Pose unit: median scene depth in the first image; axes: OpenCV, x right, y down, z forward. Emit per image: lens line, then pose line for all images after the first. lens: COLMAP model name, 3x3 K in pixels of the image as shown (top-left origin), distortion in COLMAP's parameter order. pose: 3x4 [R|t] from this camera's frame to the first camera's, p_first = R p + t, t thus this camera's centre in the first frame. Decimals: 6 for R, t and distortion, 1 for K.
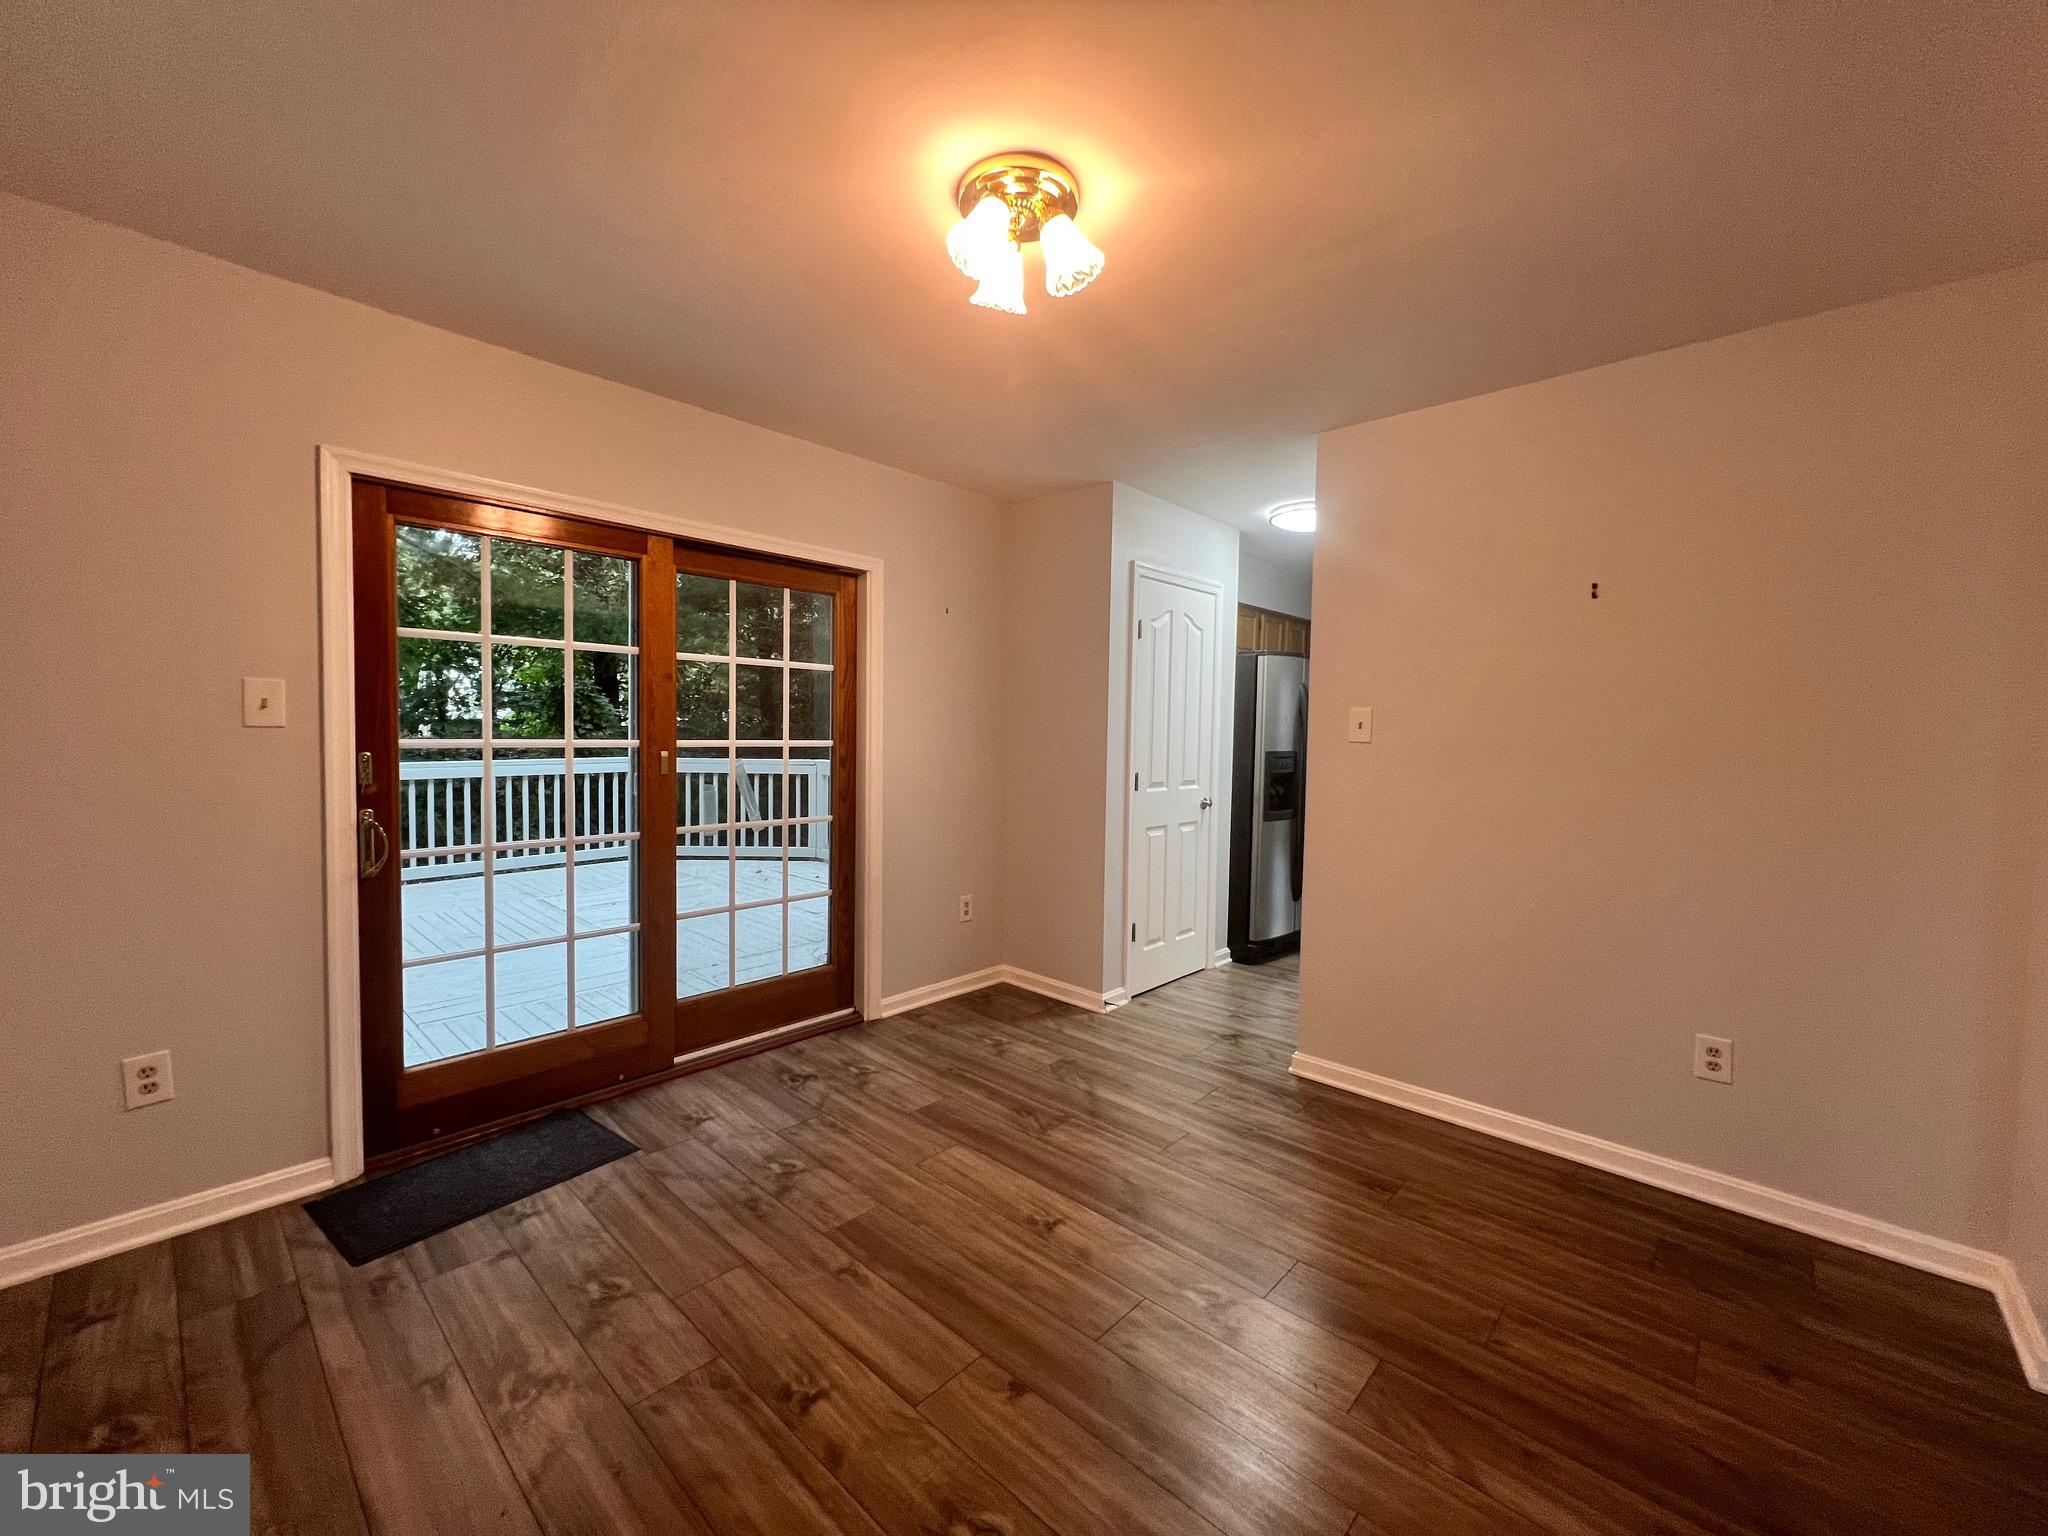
lens RADIAL K [[821.7, 0, 1015.7], [0, 821.7, 770.2], [0, 0, 1]] dist [-0.001792, -0.000918]
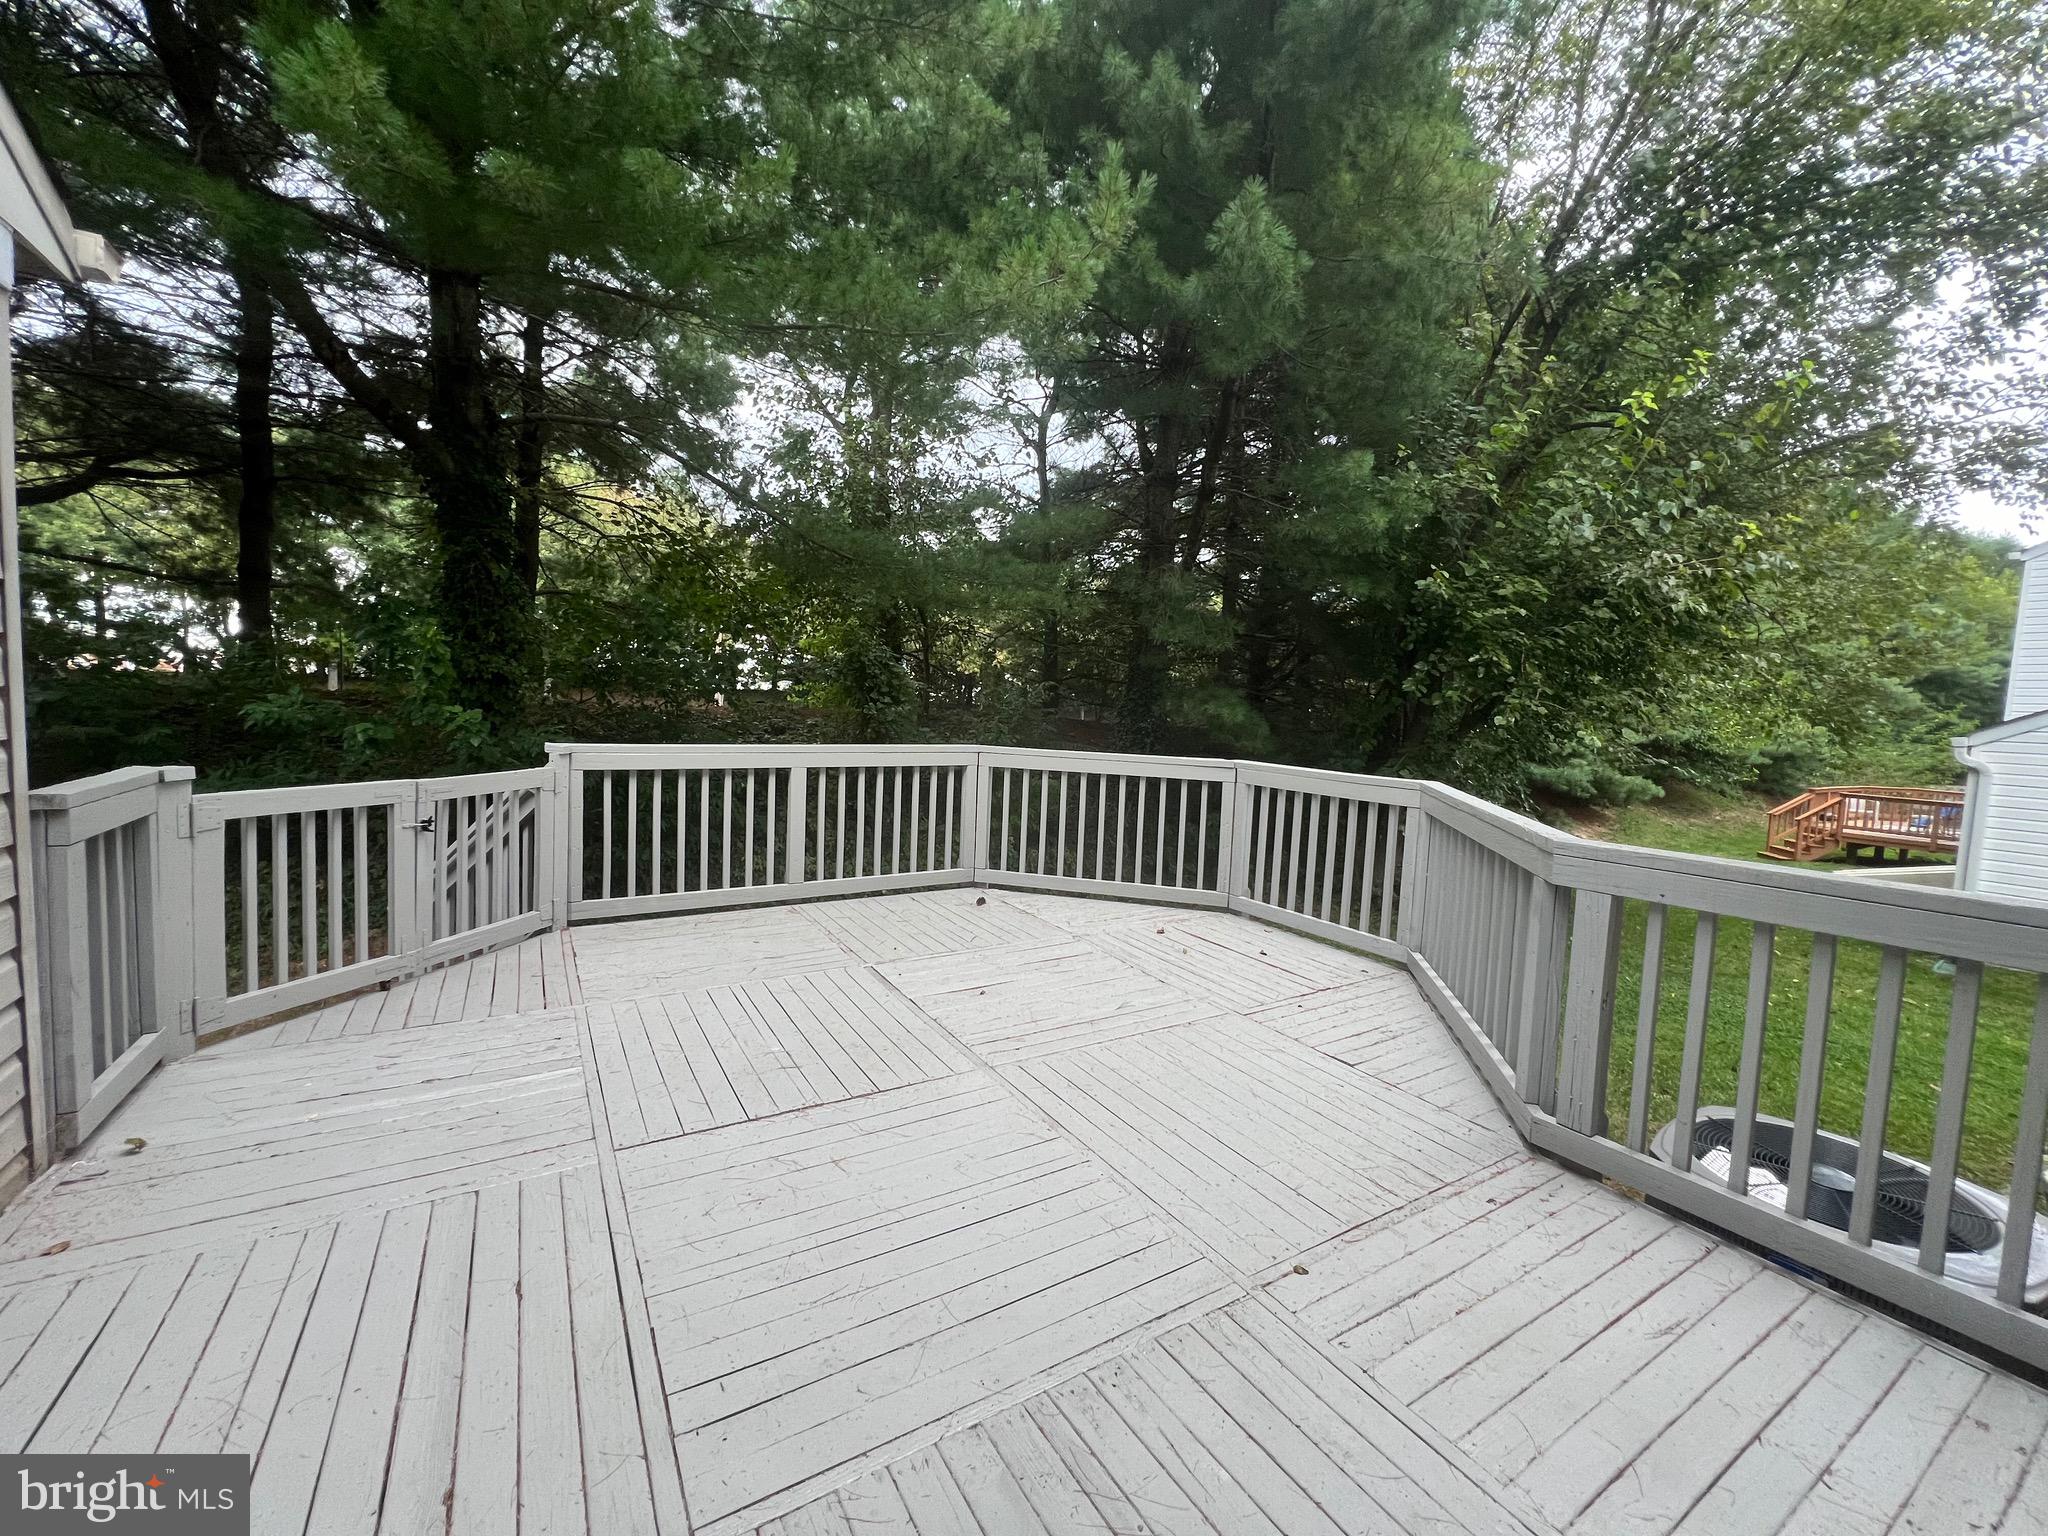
lens RADIAL K [[821.7, 0, 1022.7], [0, 821.7, 760.0], [0, 0, 1]] dist [-0.001792, -0.000918]
pose [[0.963263, 0.045366, -0.264701, -0.156964], [-0.042571, 0.998961, 0.016289, -0.010983], [0.265165, -0.004422, 0.964193, 0.217564]]
